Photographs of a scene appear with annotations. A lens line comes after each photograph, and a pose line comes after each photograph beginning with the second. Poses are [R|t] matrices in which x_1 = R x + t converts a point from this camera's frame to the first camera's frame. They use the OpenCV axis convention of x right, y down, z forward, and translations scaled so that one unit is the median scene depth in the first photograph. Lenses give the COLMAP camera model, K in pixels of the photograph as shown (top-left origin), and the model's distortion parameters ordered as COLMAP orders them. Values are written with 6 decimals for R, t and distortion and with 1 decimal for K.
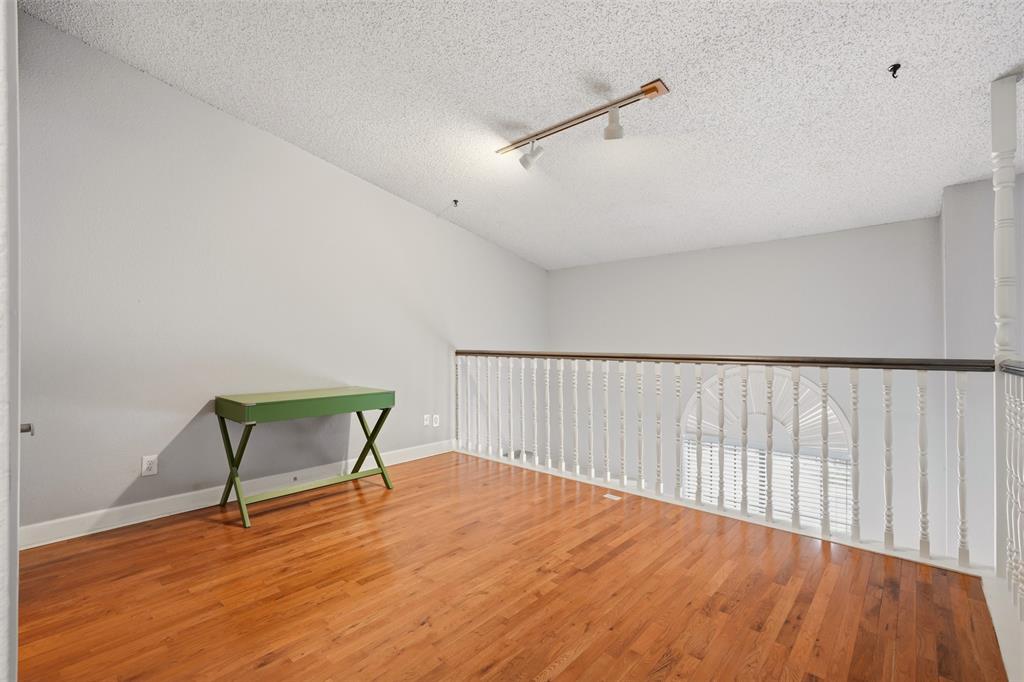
lens RADIAL K [[453.7, 0, 515.2], [0, 453.7, 340.6], [0, 0, 1]] dist [-0.021388, 0.009945]
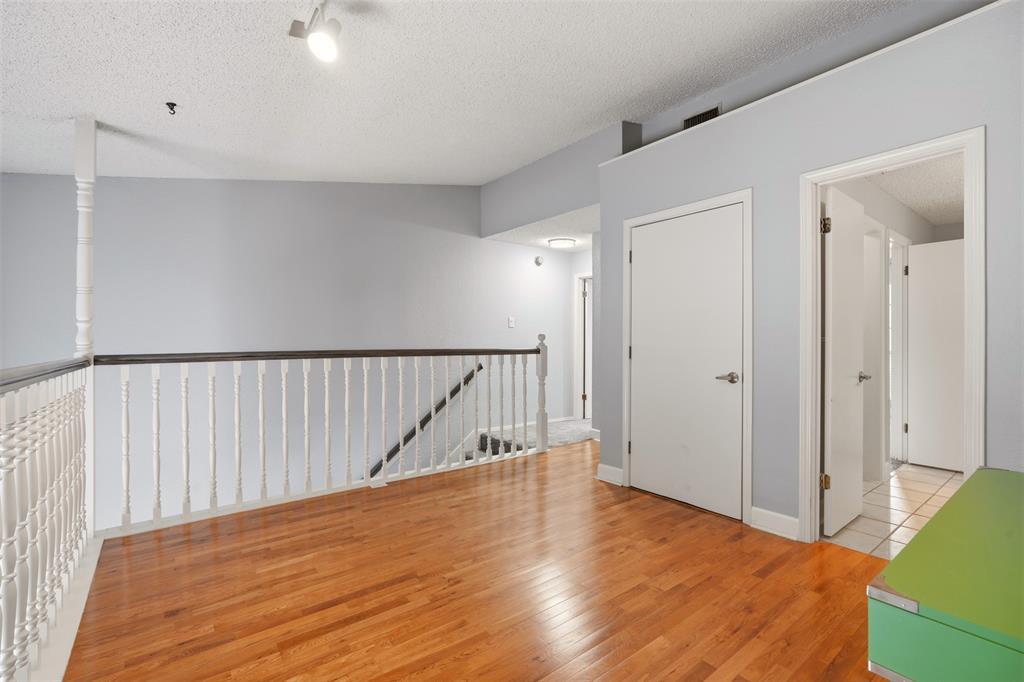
lens RADIAL K [[453.7, 0, 515.2], [0, 453.7, 340.6], [0, 0, 1]] dist [-0.021388, 0.009945]
pose [[-0.982726, 0.001056, 0.185065, -0.242366], [0.000506, 0.999995, -0.003020, 0.007093], [-0.185068, -0.002874, -0.982722, 1.943486]]
